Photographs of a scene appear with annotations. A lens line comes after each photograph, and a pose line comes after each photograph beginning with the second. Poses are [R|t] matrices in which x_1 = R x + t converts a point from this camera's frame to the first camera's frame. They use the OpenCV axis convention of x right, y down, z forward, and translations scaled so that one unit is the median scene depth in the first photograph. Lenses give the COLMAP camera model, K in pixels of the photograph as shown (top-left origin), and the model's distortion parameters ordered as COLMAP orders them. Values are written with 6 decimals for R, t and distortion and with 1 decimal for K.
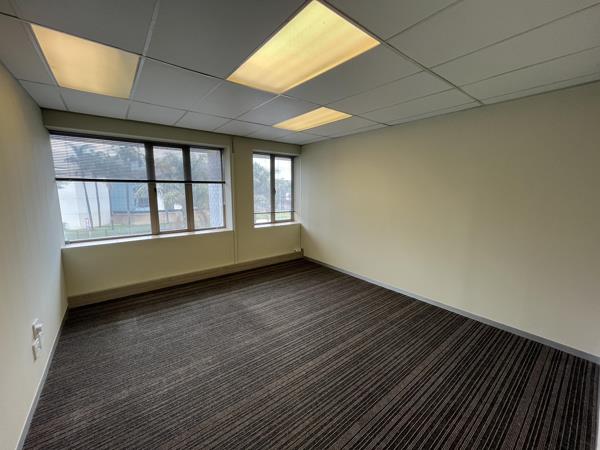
lens RADIAL K [[241.8, 0, 299.4], [0, 241.8, 223.8], [0, 0, 1]] dist [-0.002533, -0.001494]
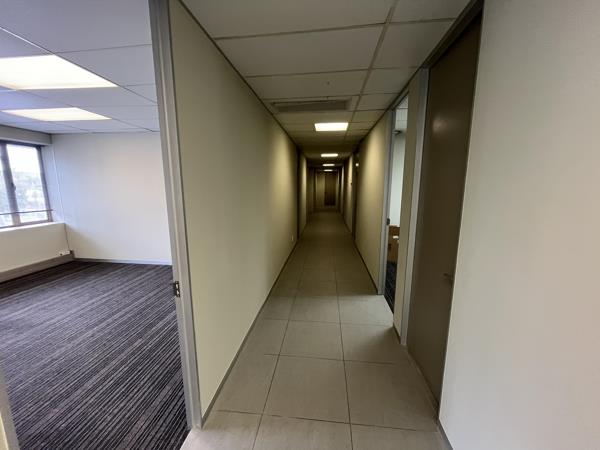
lens RADIAL K [[241.8, 0, 298.1], [0, 241.8, 227.5], [0, 0, 1]] dist [-0.002533, -0.001494]
pose [[0.706728, -0.121660, 0.696947, -0.011188], [0.100479, 0.992378, 0.071342, 0.064478], [-0.700314, 0.019609, 0.713566, -0.373812]]
